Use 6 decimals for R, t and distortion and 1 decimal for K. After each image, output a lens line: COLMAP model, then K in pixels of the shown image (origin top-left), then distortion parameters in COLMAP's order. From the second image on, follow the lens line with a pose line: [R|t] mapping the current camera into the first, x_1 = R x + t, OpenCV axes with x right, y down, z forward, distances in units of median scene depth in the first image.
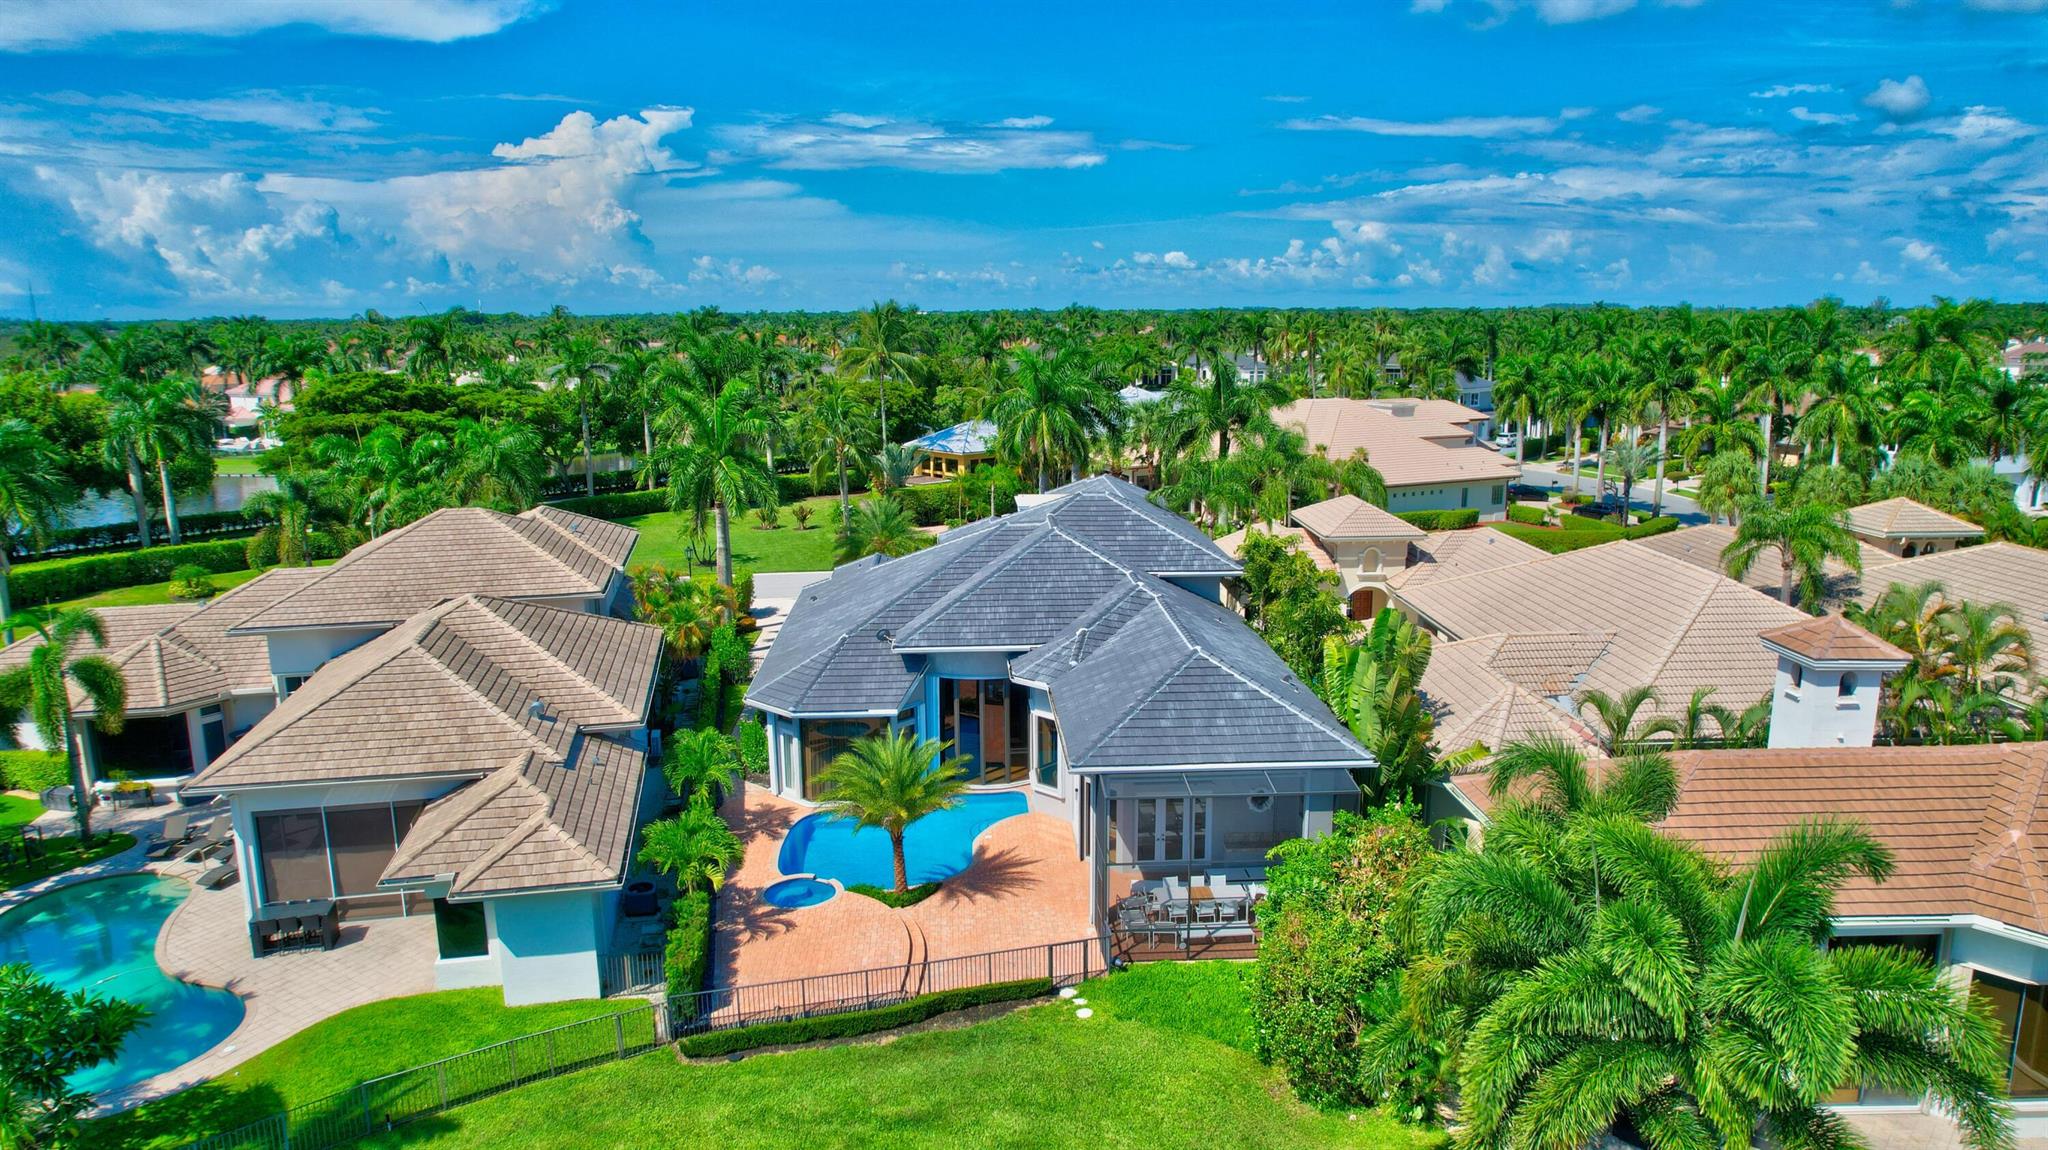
lens RADIAL K [[1311.0, 0, 1024.8], [0, 1311.0, 565.6], [0, 0, 1]] dist [-0.050501, 0.029204]
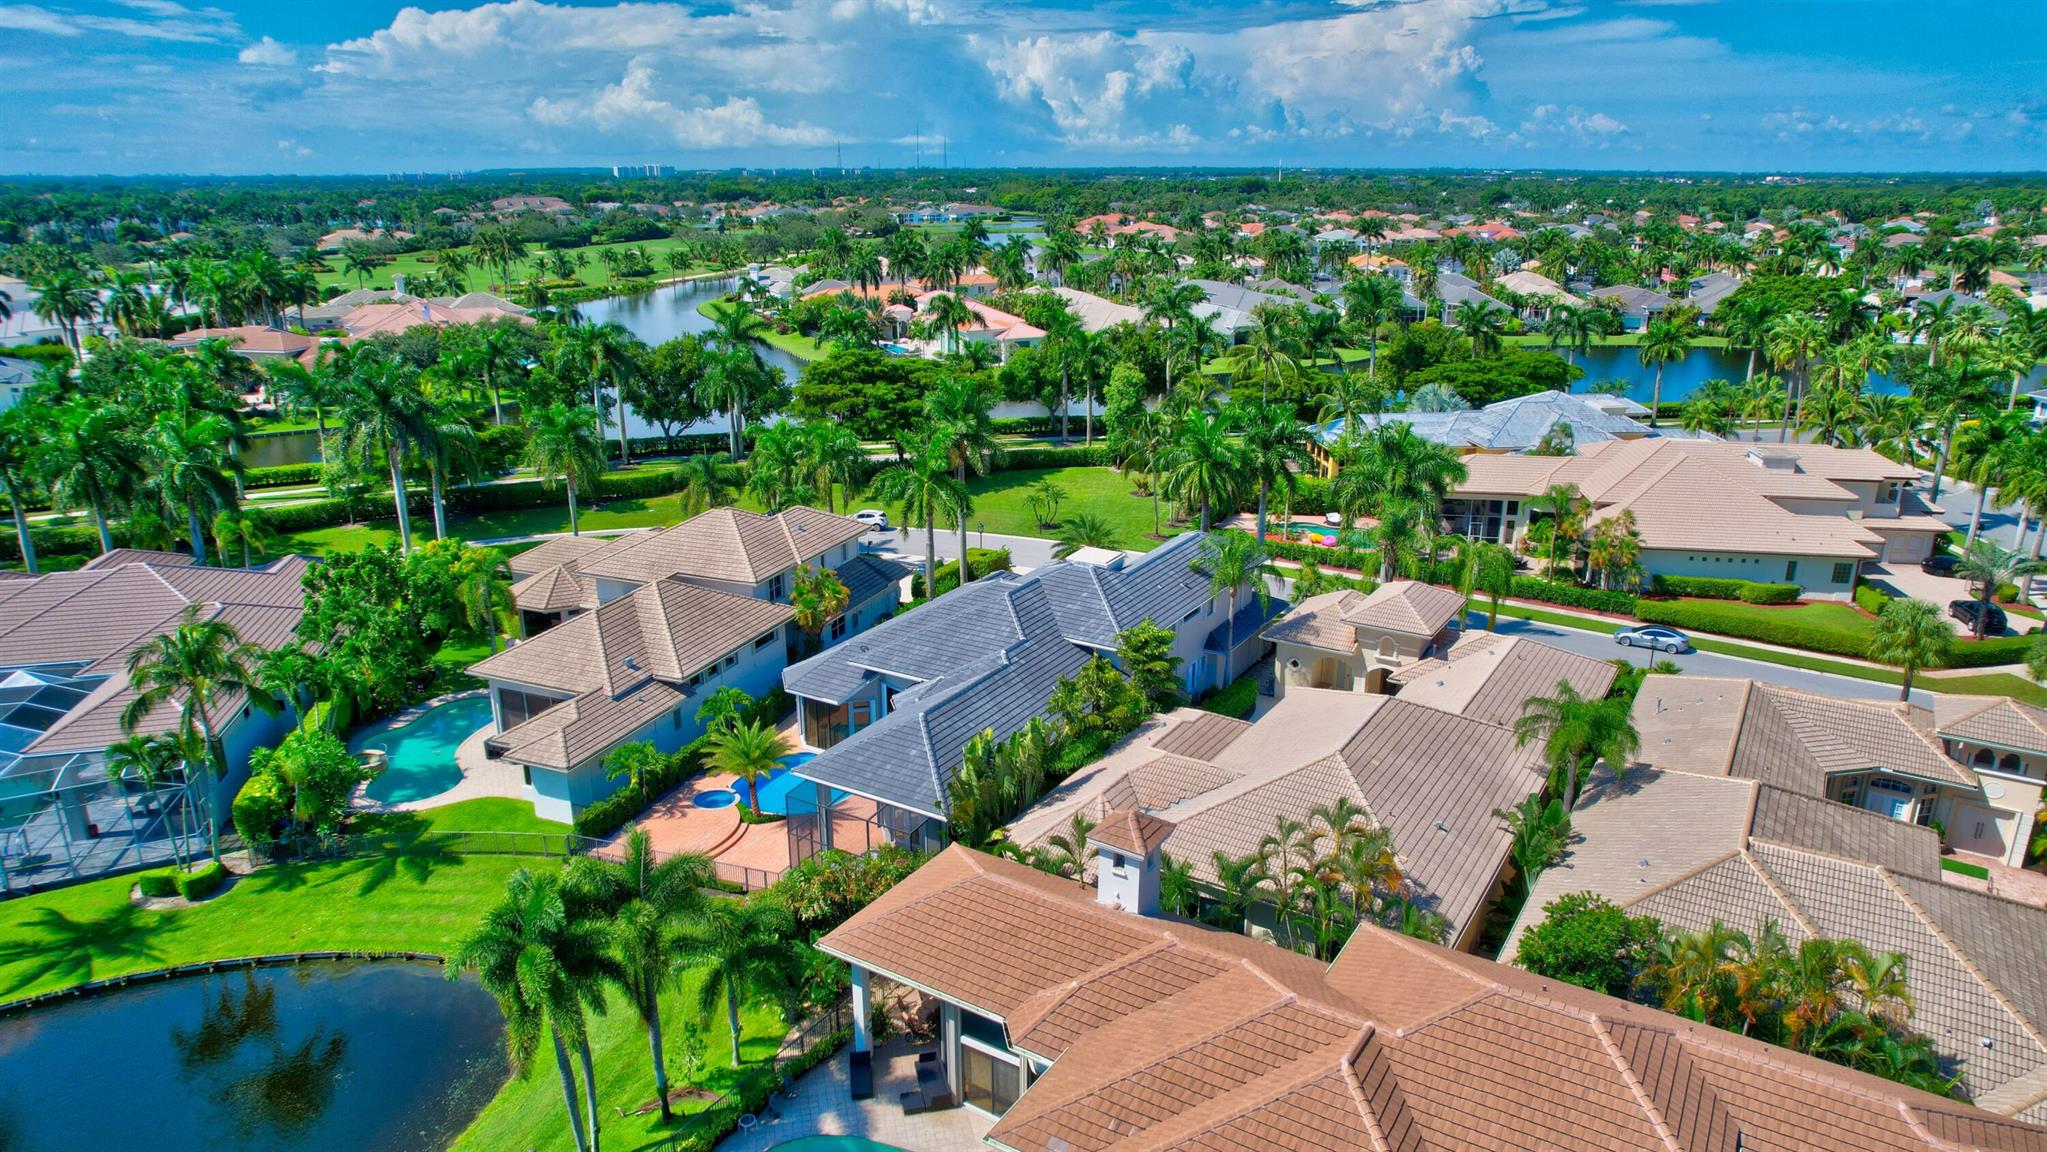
lens RADIAL K [[1310.4, 0, 1023.9], [0, 1310.4, 569.5], [0, 0, 1]] dist [-0.050501, 0.029204]
pose [[0.826896, 0.173212, -0.535015, 0.466145], [-0.112376, 0.983089, 0.144592, -0.154278], [0.551013, -0.059440, 0.832377, -0.085619]]
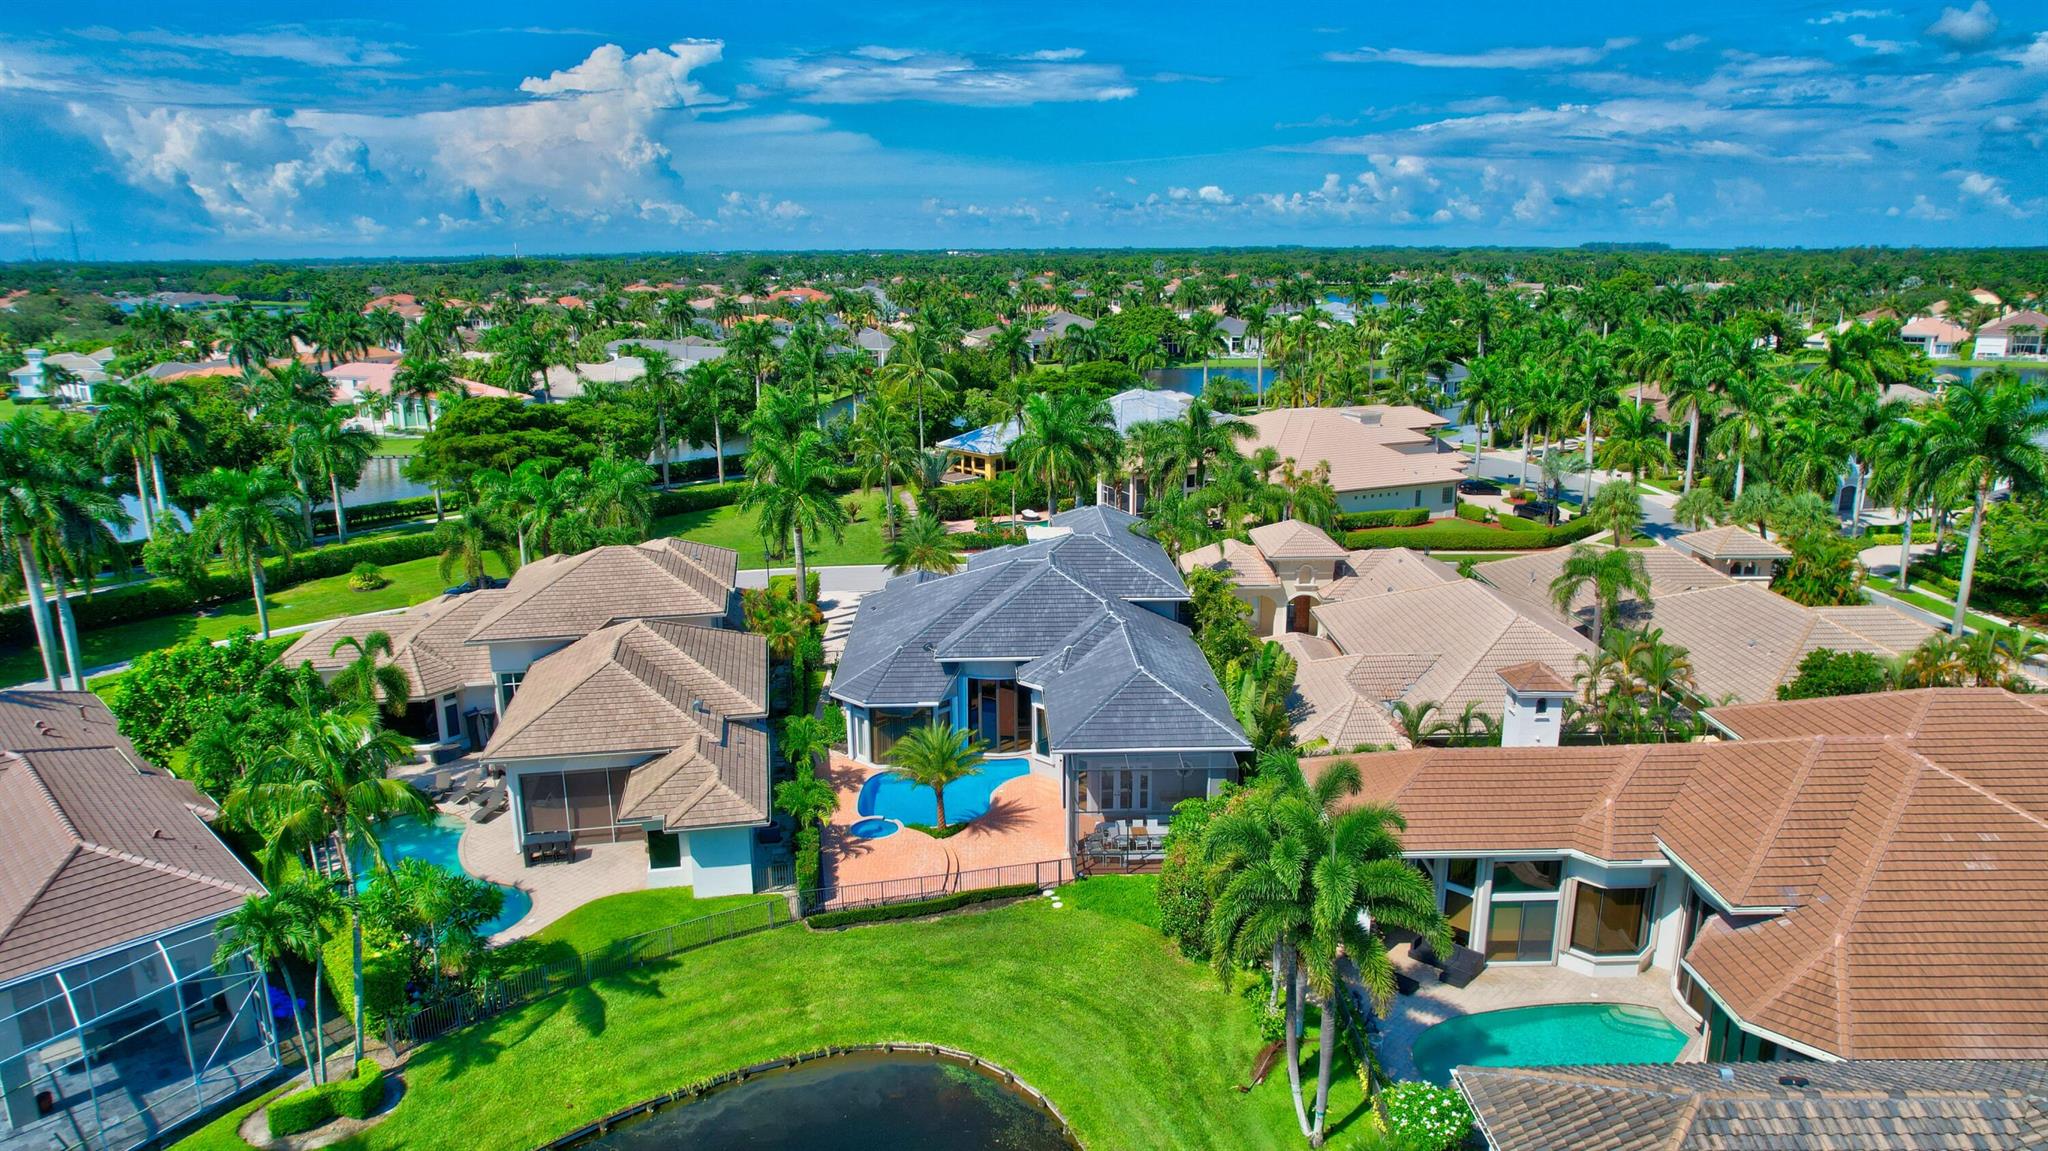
lens RADIAL K [[1311.0, 0, 1021.4], [0, 1311.0, 577.6], [0, 0, 1]] dist [-0.050501, 0.029204]
pose [[0.999666, 0.004940, -0.025367, 0.015323], [-0.003505, 0.998408, 0.056296, -0.056110], [0.025605, -0.056188, 0.998092, -0.220094]]
